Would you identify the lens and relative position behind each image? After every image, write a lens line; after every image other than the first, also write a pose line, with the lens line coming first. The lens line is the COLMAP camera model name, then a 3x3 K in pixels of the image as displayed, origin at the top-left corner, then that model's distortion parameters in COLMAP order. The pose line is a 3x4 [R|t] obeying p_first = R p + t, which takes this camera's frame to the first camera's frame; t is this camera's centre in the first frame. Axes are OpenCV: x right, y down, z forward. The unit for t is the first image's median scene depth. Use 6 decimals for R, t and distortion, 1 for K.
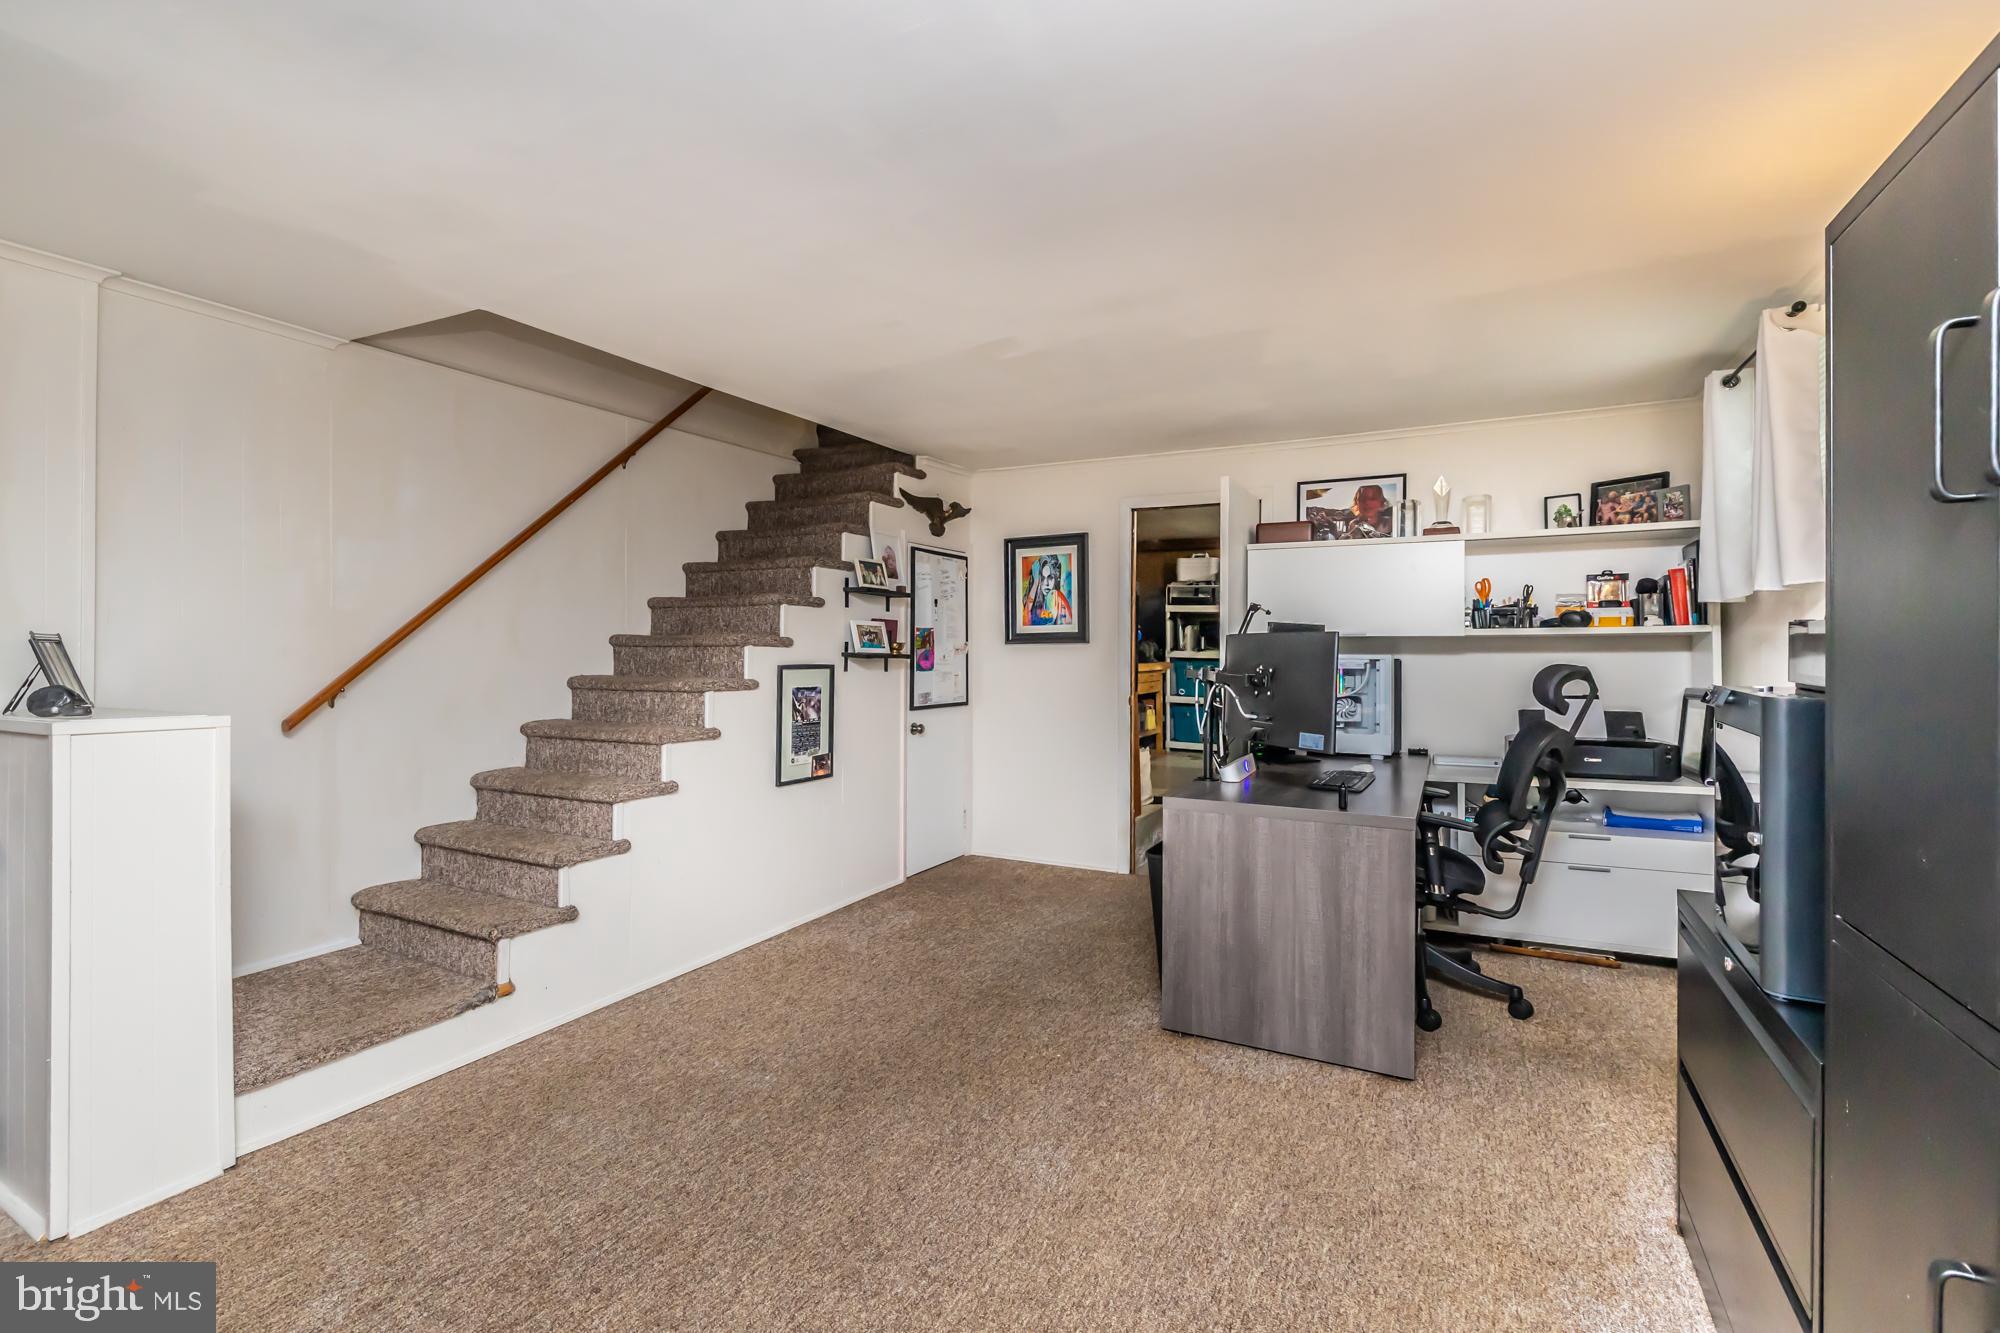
lens RADIAL K [[874.3, 0, 1000.0], [0, 874.3, 666.5], [0, 0, 1]] dist [0.001313, 0.000156]
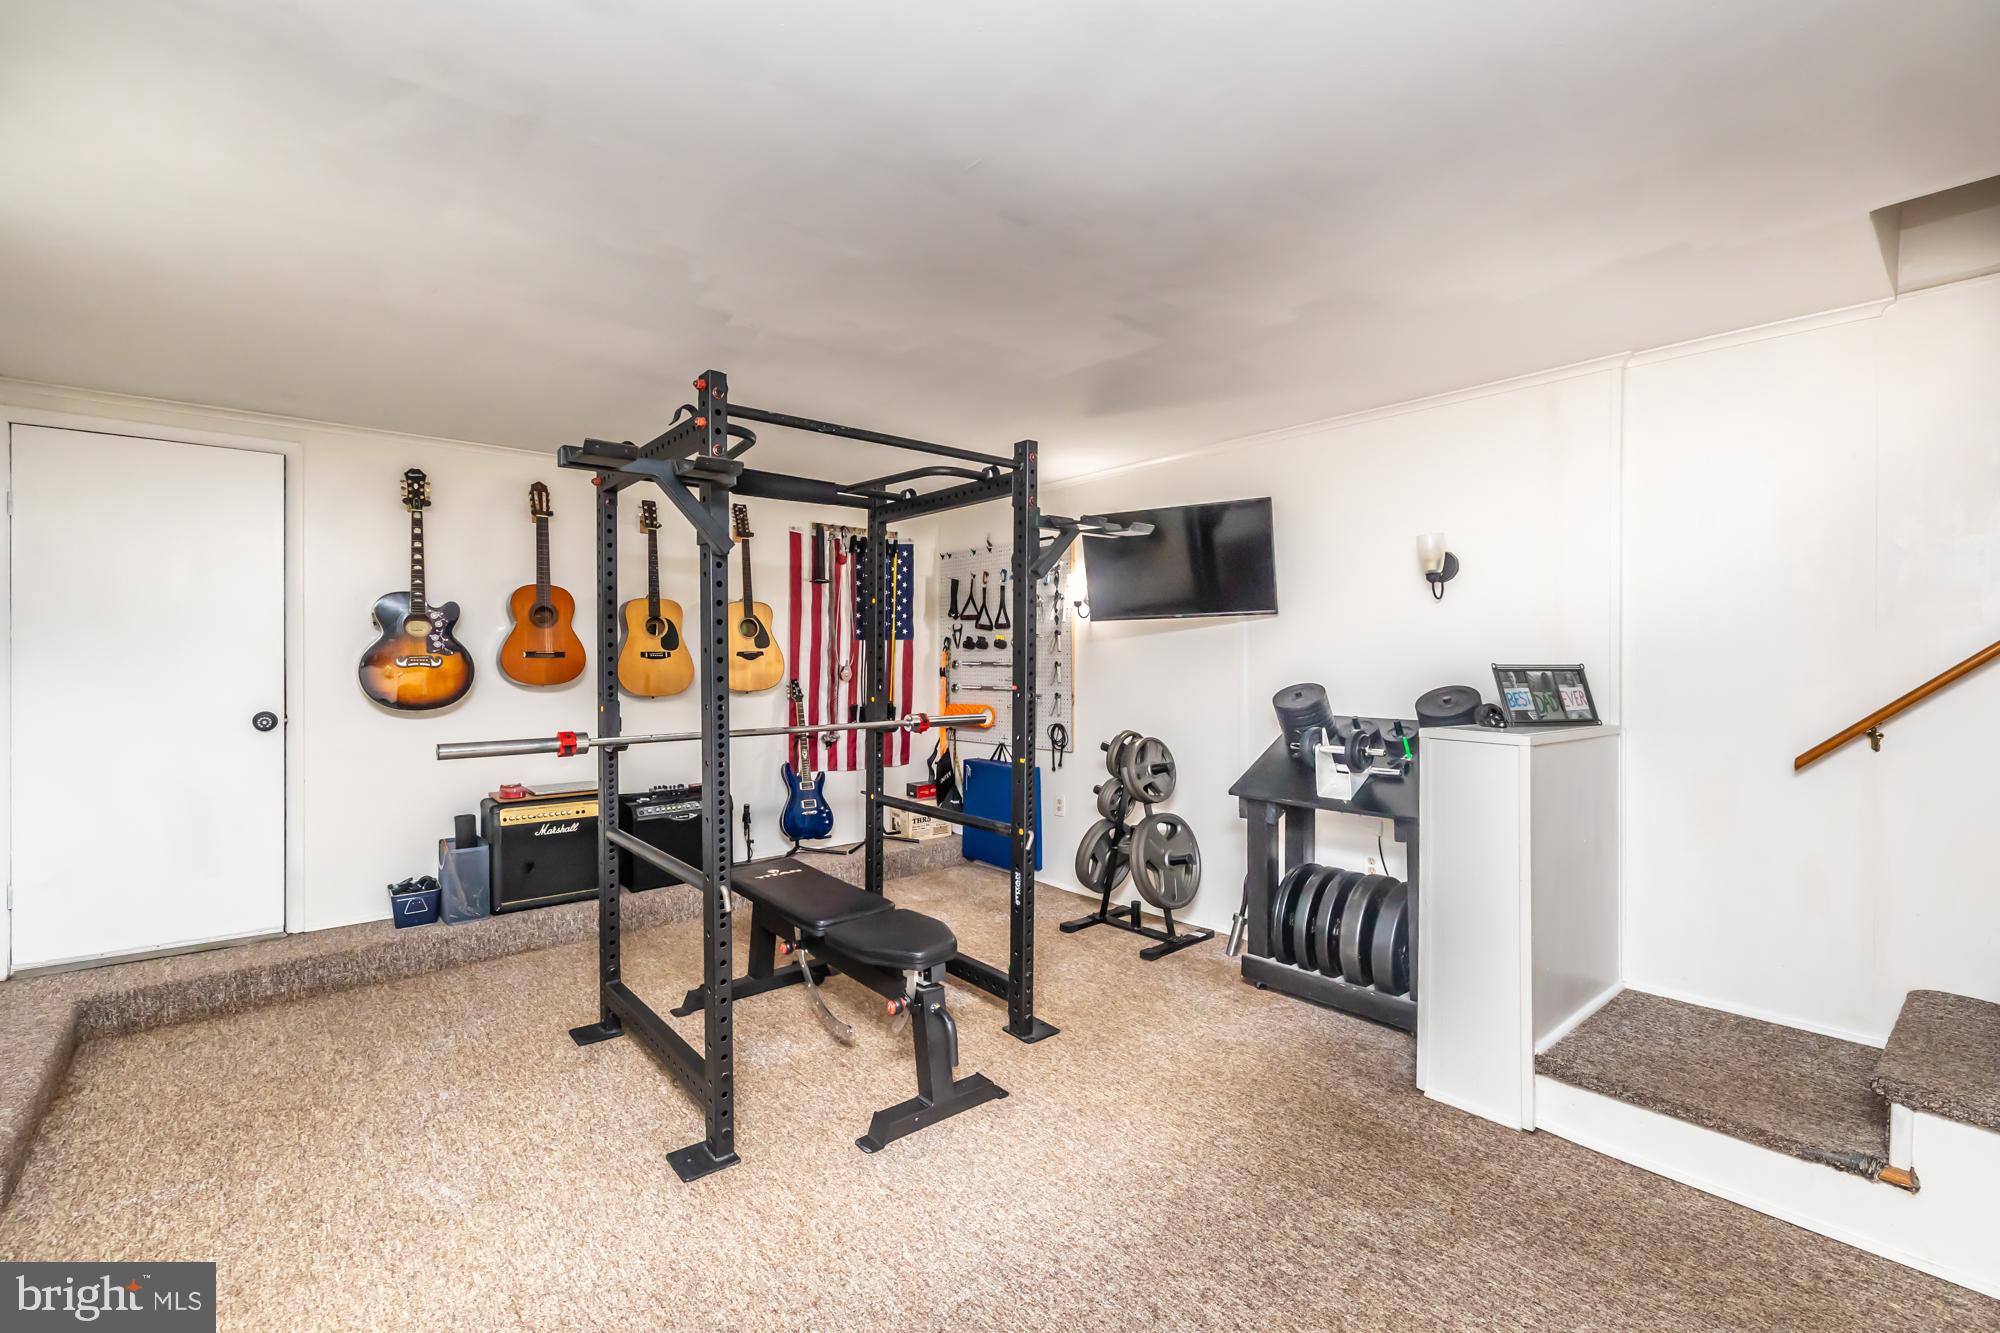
lens RADIAL K [[874.3, 0, 1000.0], [0, 874.3, 666.5], [0, 0, 1]] dist [0.001313, 0.000156]
pose [[-0.377310, 0.006438, -0.926065, 0.296259], [-0.013913, 0.999824, 0.012620, -0.028080], [0.925983, 0.017646, -0.377154, 0.522987]]
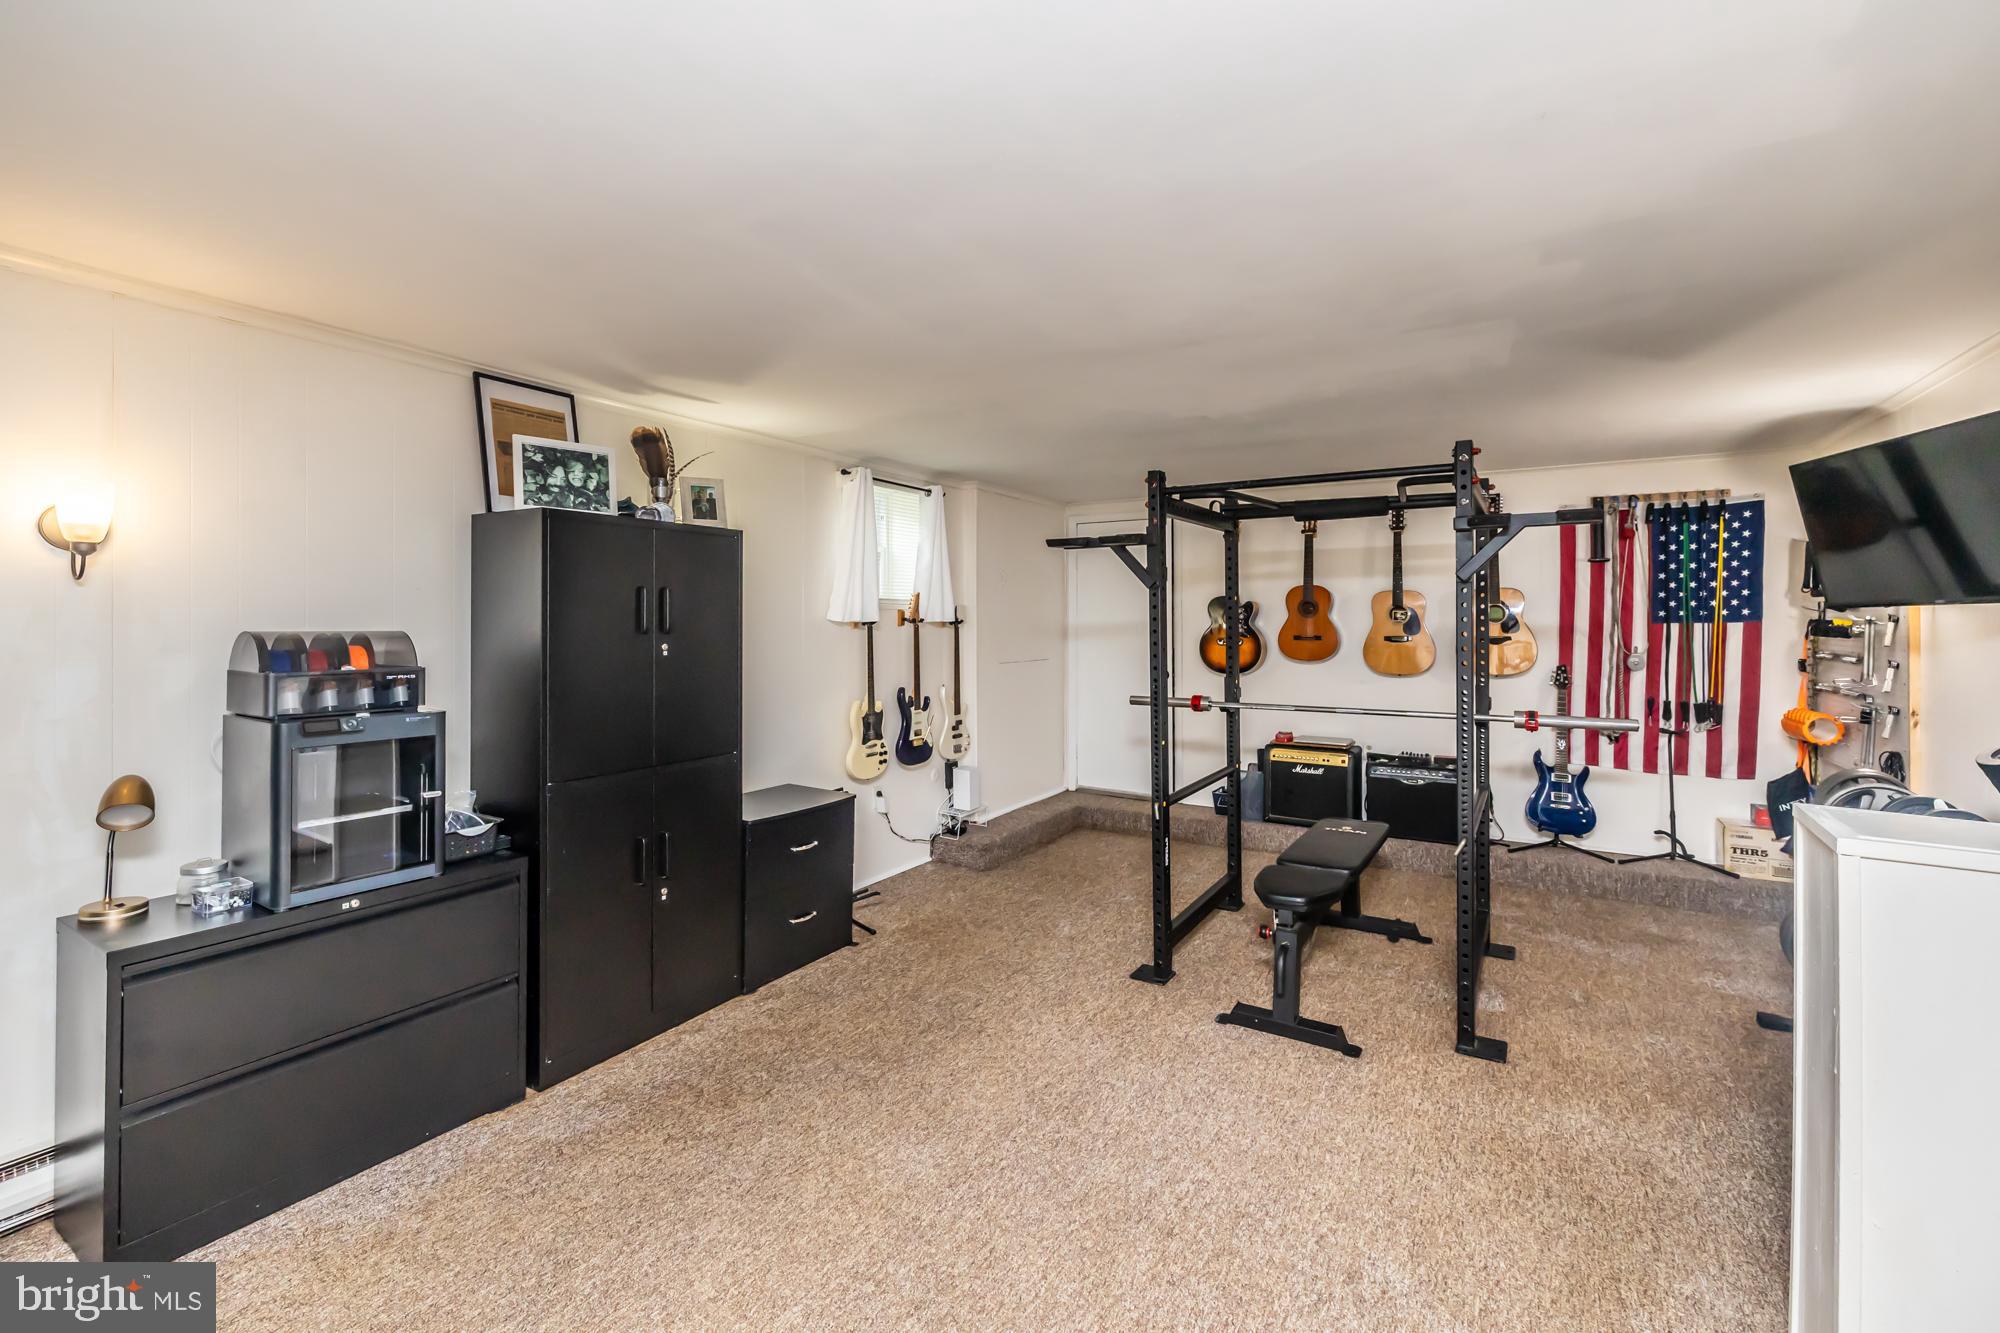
lens RADIAL K [[855.9, 0, 988.6], [0, 855.9, 652.9], [0, 0, 1]] dist [-0.001224, -0.000104]
pose [[-0.996257, -0.004806, 0.086312, -0.174824], [0.000101, 0.998388, 0.056757, -0.085531], [-0.086445, 0.056553, -0.994650, 1.136446]]
